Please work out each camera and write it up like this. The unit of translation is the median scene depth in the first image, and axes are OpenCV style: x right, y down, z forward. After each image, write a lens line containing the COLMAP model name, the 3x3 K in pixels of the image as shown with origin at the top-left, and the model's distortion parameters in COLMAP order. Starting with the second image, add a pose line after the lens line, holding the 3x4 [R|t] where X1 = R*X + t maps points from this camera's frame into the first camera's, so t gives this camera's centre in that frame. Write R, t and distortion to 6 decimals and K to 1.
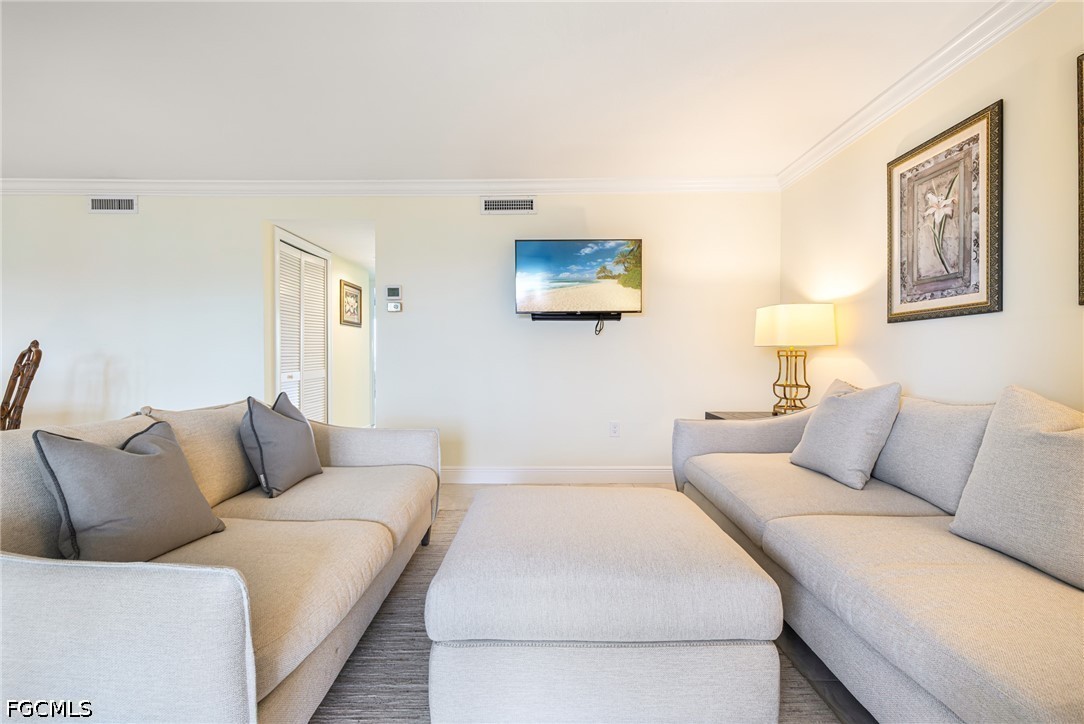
lens RADIAL K [[473.0, 0, 536.9], [0, 473.0, 366.6], [0, 0, 1]] dist [0.003841, 0.002078]
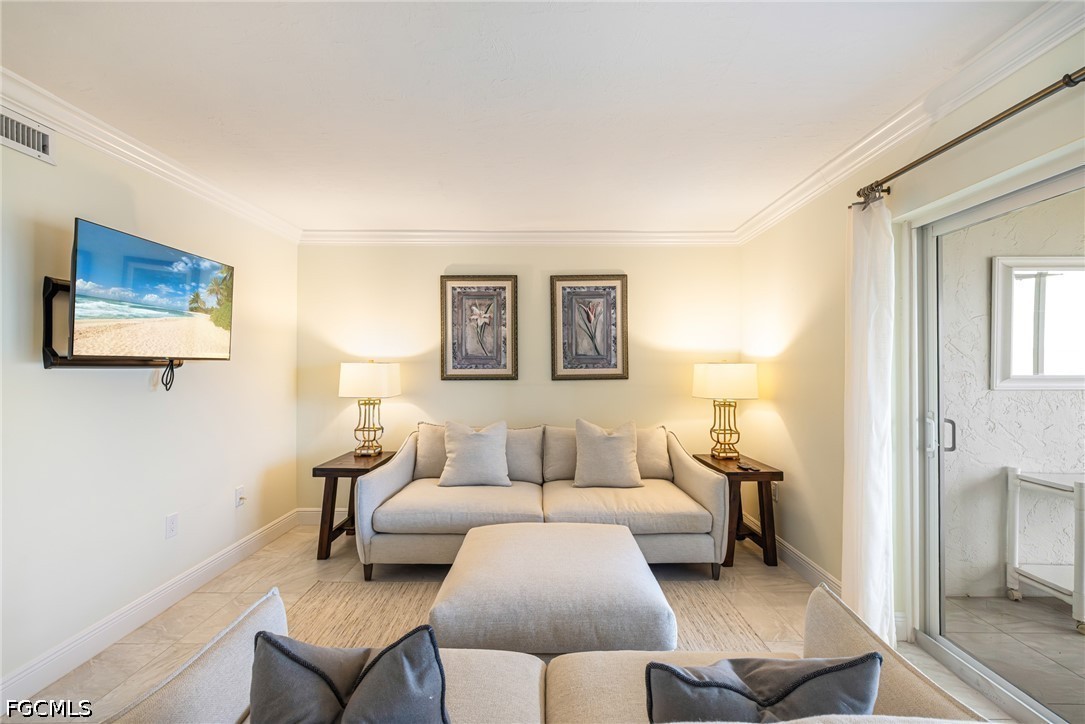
lens RADIAL K [[473.5, 0, 538.0], [0, 473.5, 369.5], [0, 0, 1]] dist [0.003841, 0.002078]
pose [[0.012888, -0.002098, 0.999915, -0.796928], [0.023679, 0.999718, 0.001792, -0.126094], [-0.999637, 0.023654, 0.012934, 0.694877]]
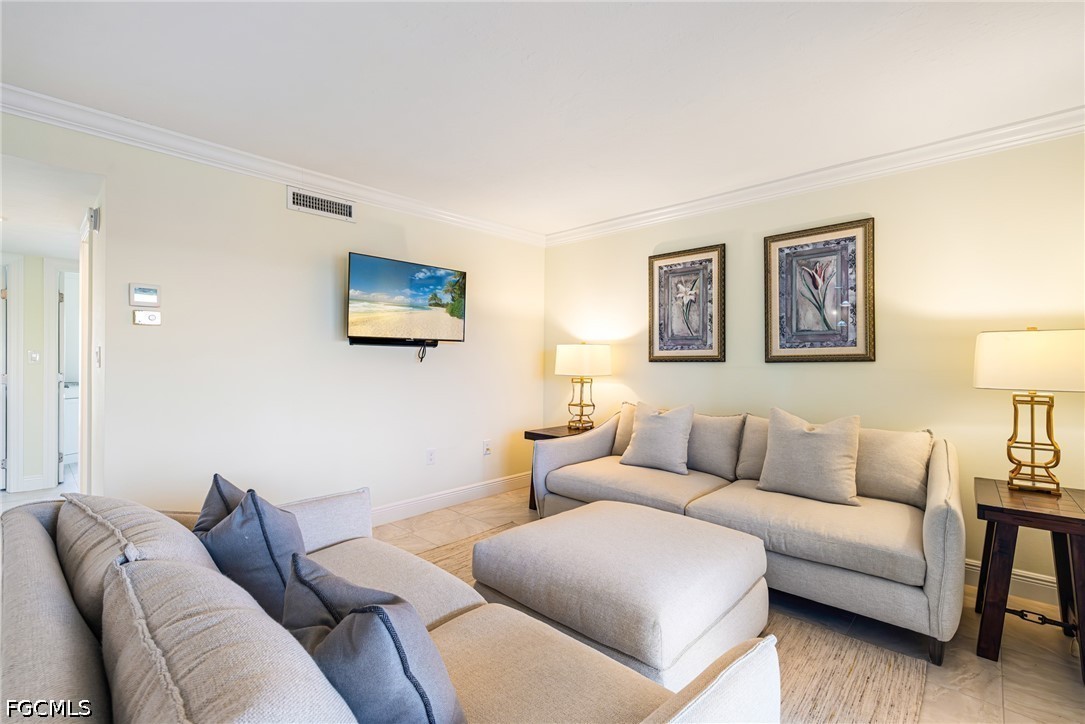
lens RADIAL K [[473.5, 0, 541.0], [0, 473.5, 367.4], [0, 0, 1]] dist [0.003841, 0.002078]
pose [[0.687284, 0.000466, 0.726389, -0.610992], [0.007953, 0.999935, -0.008166, -0.067158], [-0.726346, 0.011389, 0.687235, 0.222229]]
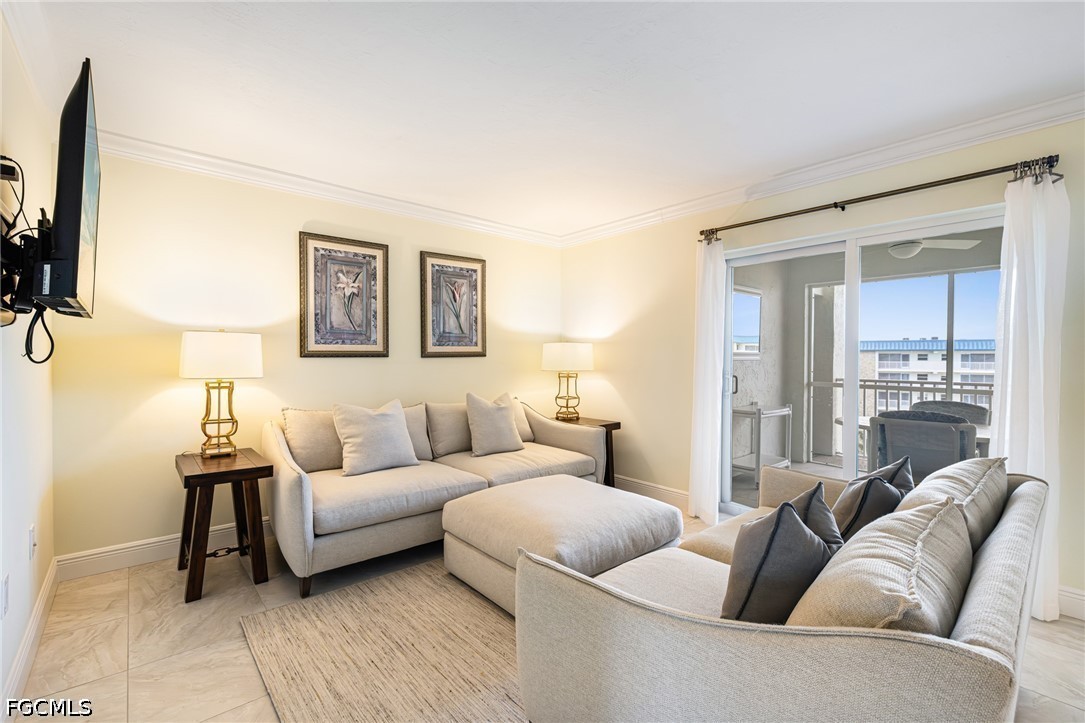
lens RADIAL K [[473.5, 0, 524.8], [0, 473.5, 370.8], [0, 0, 1]] dist [0.003841, 0.002078]
pose [[-0.633409, -0.021732, 0.773512, -0.645001], [0.016611, 0.998993, 0.041669, -0.102007], [-0.773639, 0.039242, -0.632411, 1.386749]]
